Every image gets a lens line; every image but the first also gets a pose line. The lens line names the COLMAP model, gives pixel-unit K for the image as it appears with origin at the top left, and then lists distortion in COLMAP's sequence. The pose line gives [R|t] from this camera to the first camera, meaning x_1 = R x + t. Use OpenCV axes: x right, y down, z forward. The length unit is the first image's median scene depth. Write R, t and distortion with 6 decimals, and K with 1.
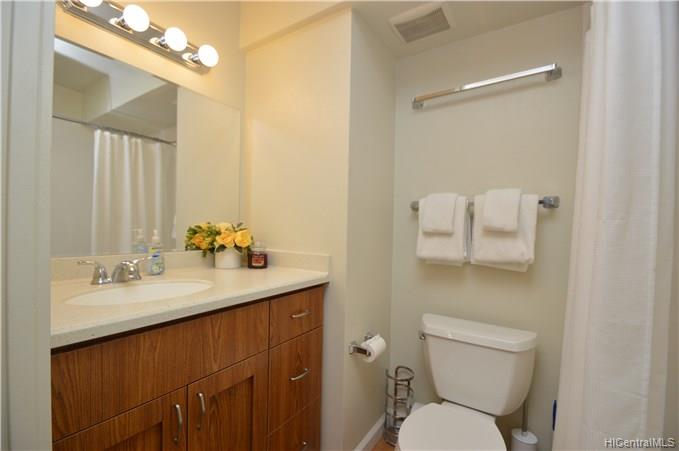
lens RADIAL K [[301.4, 0, 334.3], [0, 301.4, 228.3], [0, 0, 1]] dist [-0.000490, -0.002498]
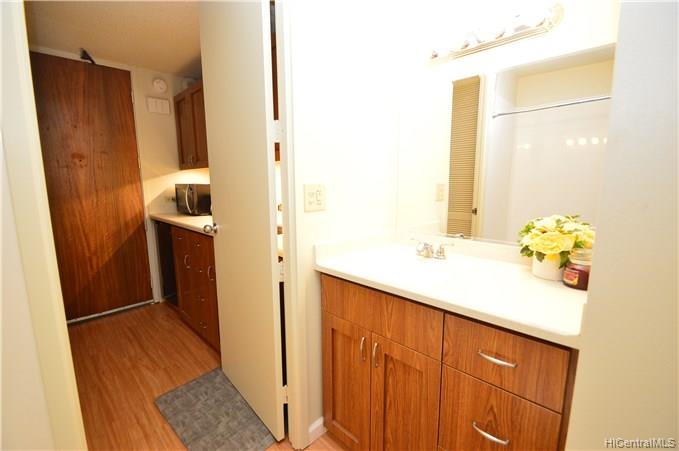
lens RADIAL K [[301.4, 0, 340.8], [0, 301.4, 225.9], [0, 0, 1]] dist [-0.000490, -0.002498]
pose [[-0.185592, 0.123441, -0.974842, 0.738869], [-0.000419, 0.992068, 0.125702, -0.144556], [0.982627, 0.023737, -0.184068, 0.900736]]
